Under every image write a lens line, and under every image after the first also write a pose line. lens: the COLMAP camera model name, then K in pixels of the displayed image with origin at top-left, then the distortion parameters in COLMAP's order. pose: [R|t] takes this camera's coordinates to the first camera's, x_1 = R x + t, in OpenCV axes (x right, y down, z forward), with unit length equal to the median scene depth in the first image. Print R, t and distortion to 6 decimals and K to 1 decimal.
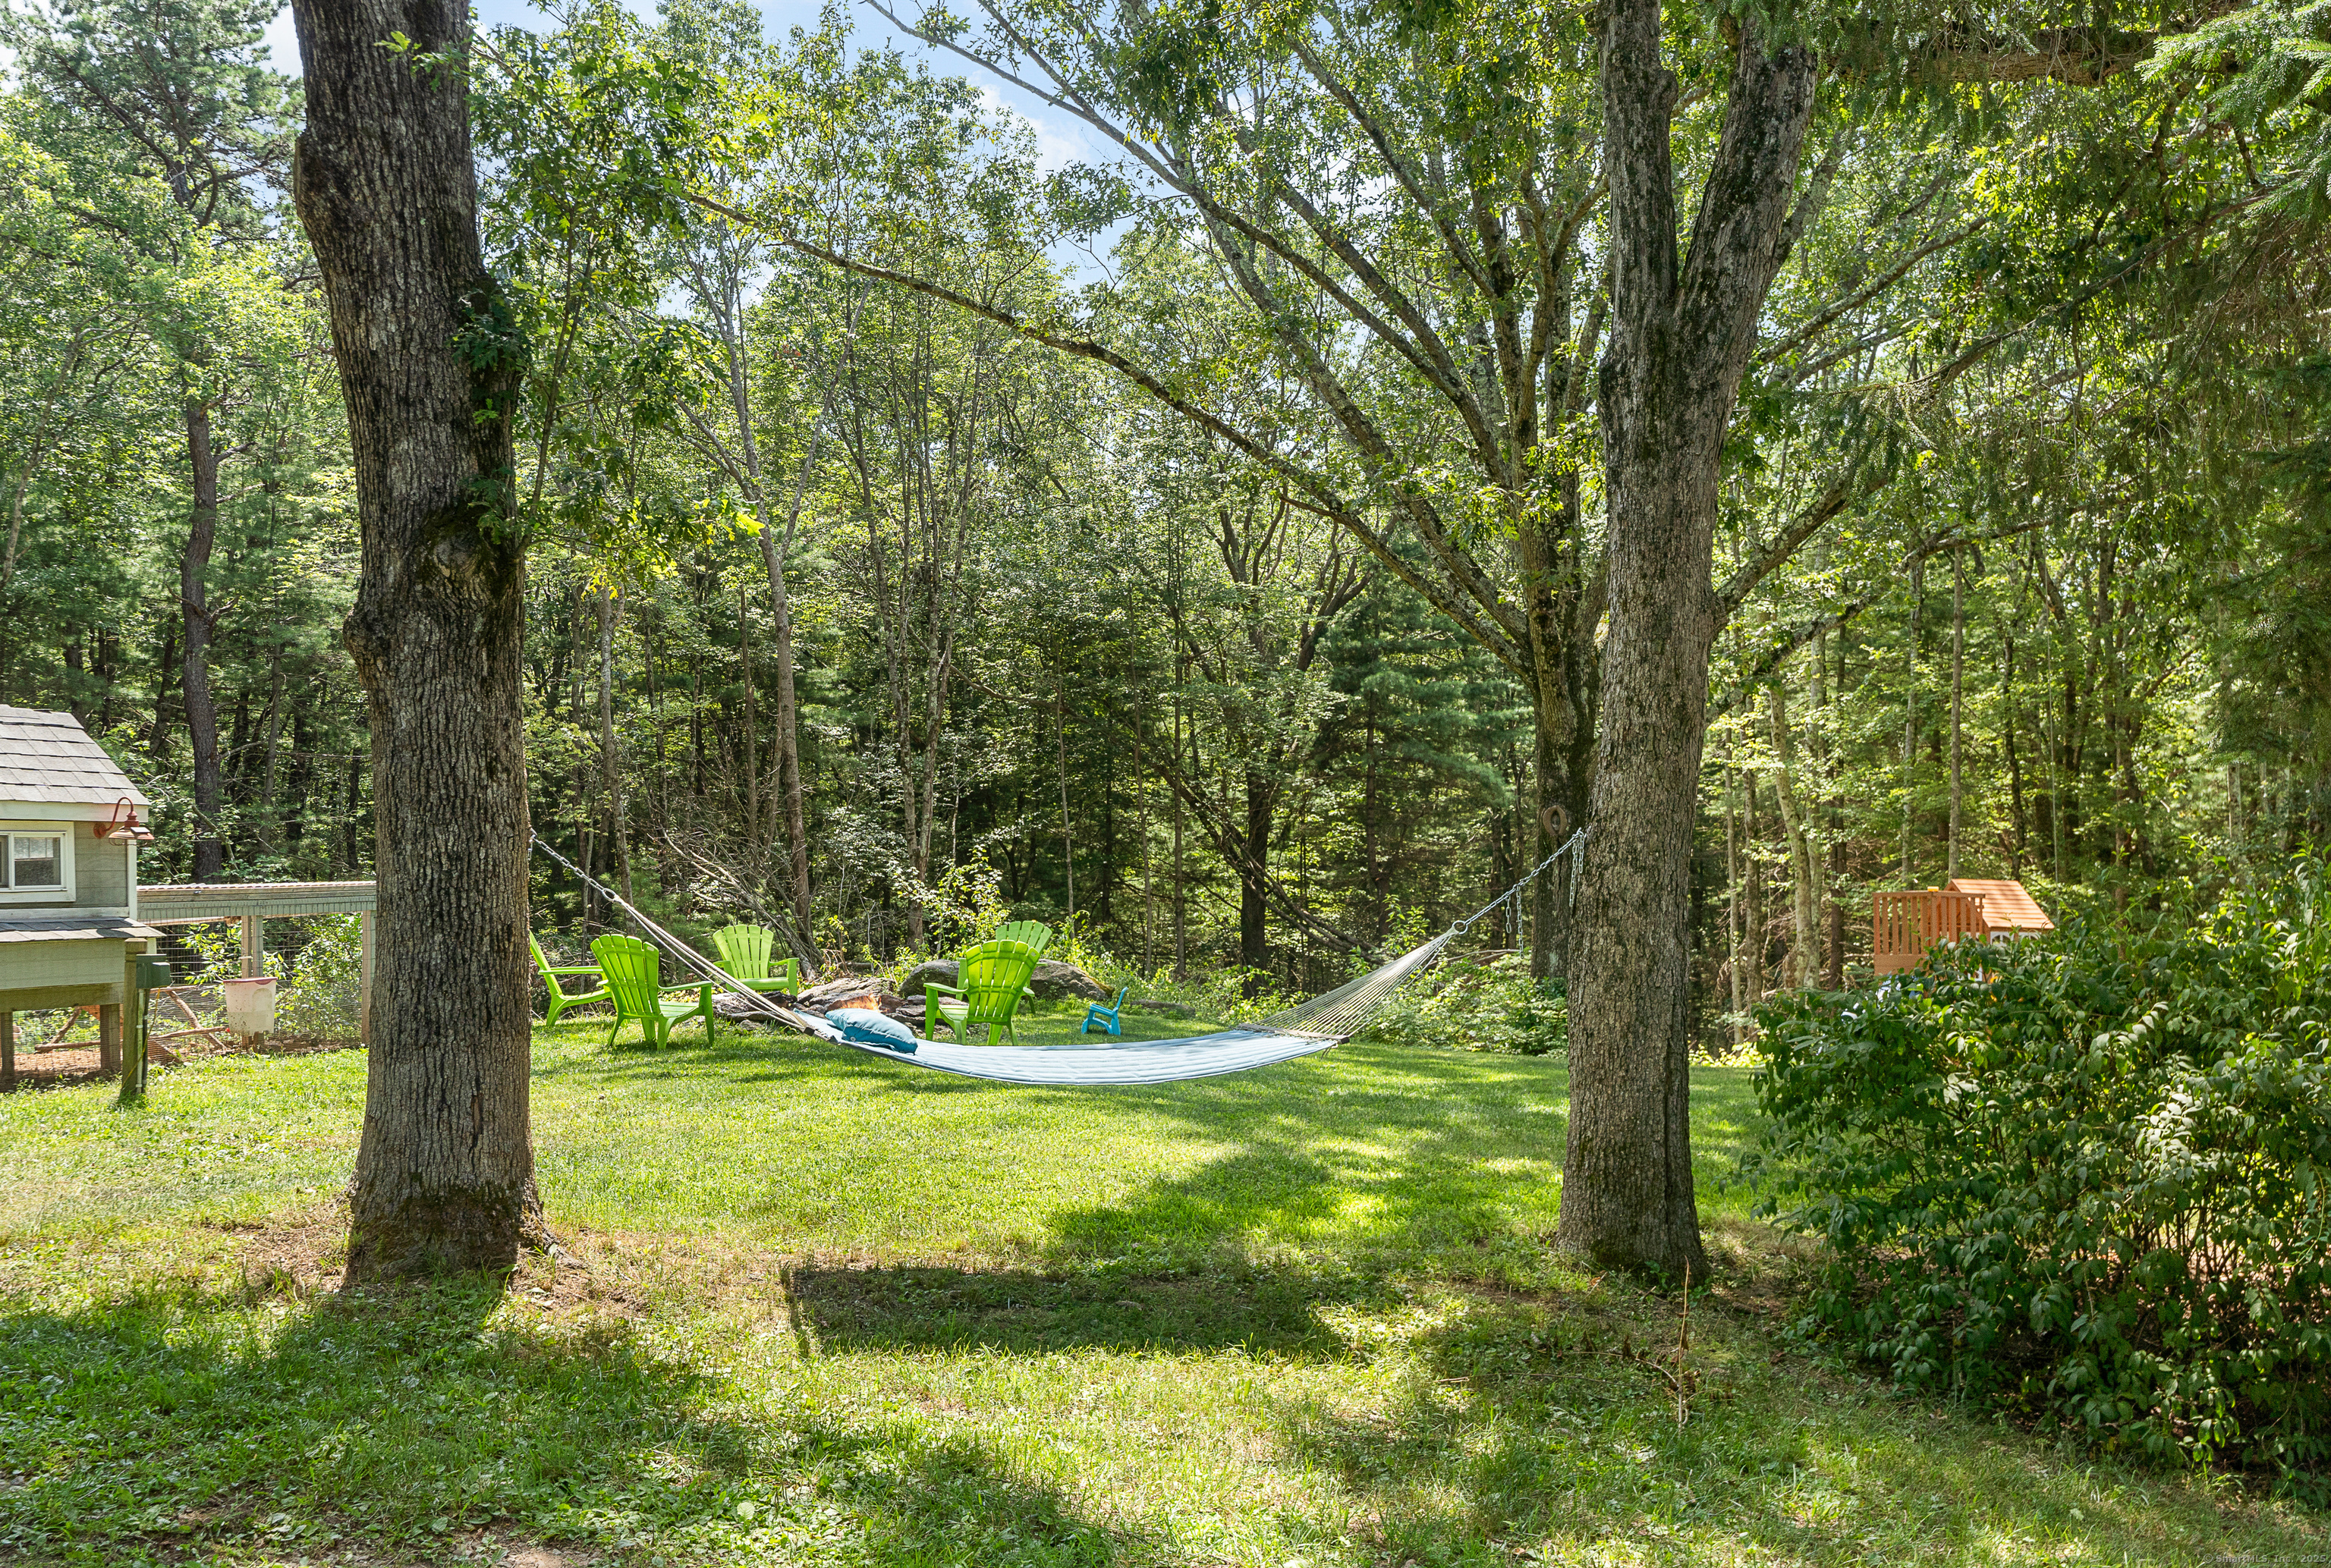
lens RADIAL K [[2326.4, 0, 1159.0], [0, 2326.4, 786.5], [0, 0, 1]] dist [-0.004918, 0.000000]
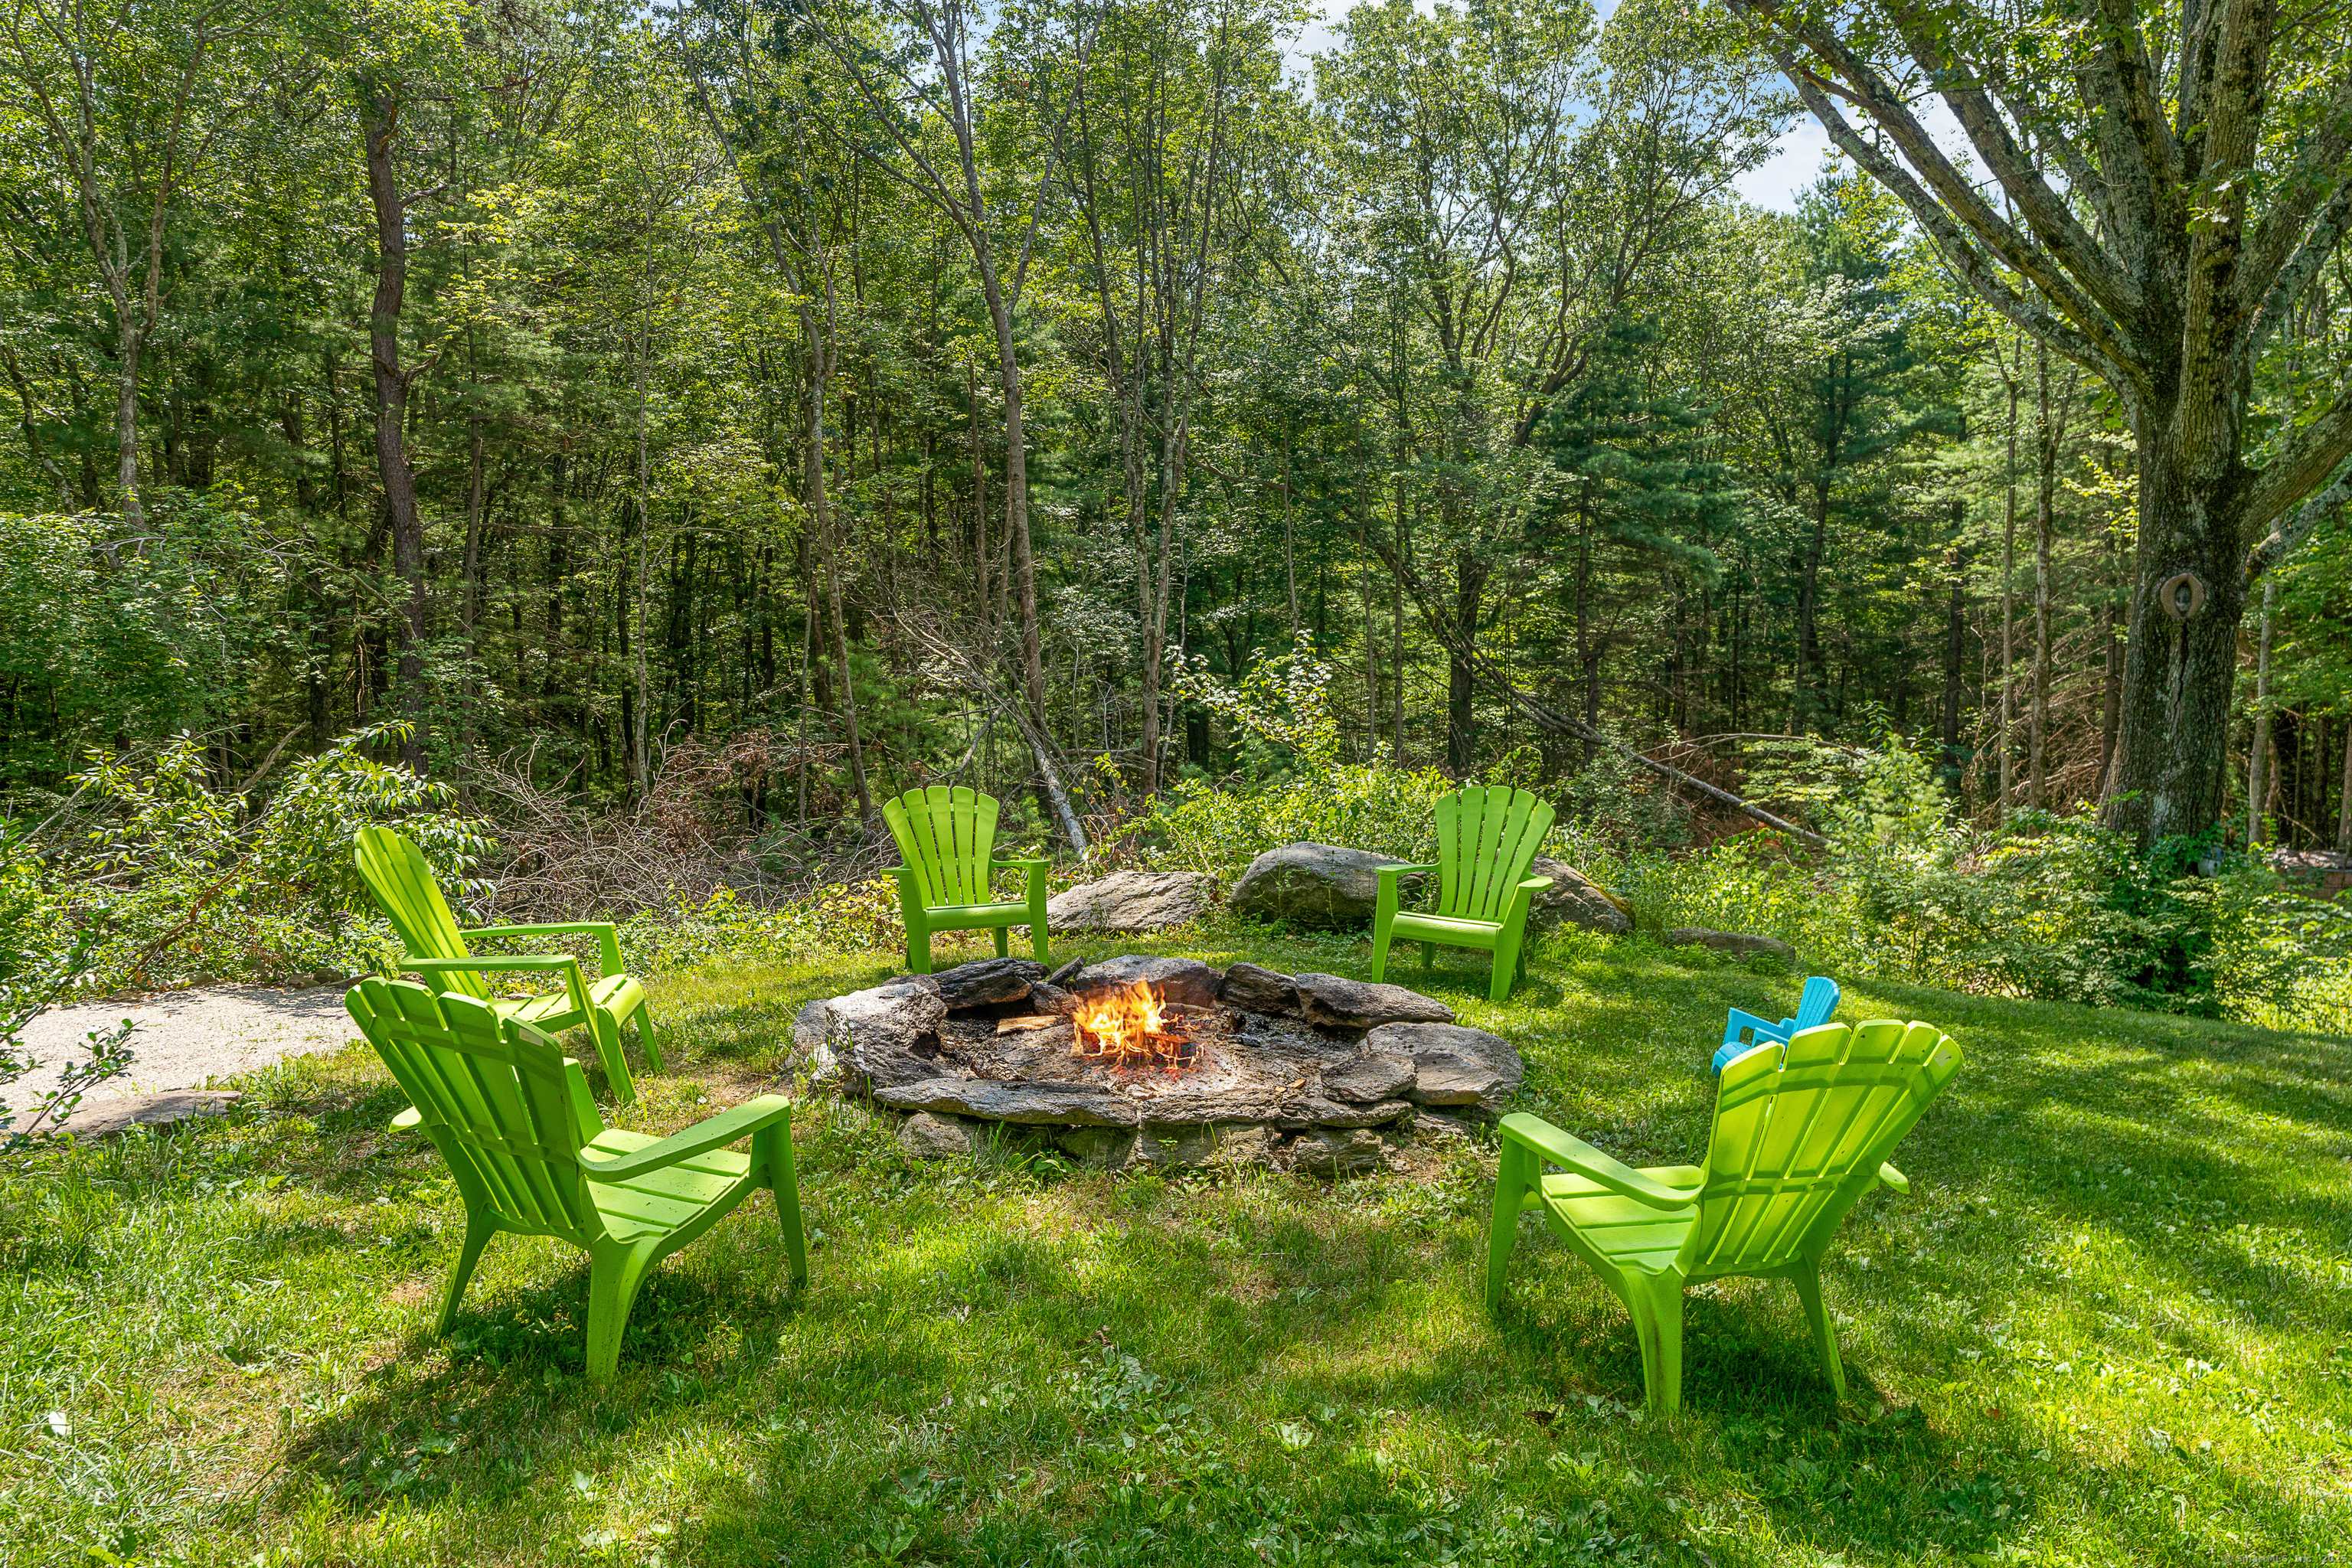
lens RADIAL K [[1758.3, 0, 1178.3], [0, 1758.3, 777.0], [0, 0, 1]] dist [-0.005557, -0.002149]
pose [[0.997738, 0.010624, -0.066384, -0.036369], [-0.003090, 0.993638, 0.112583, 0.004812], [0.067158, -0.112123, 0.991422, 0.224164]]
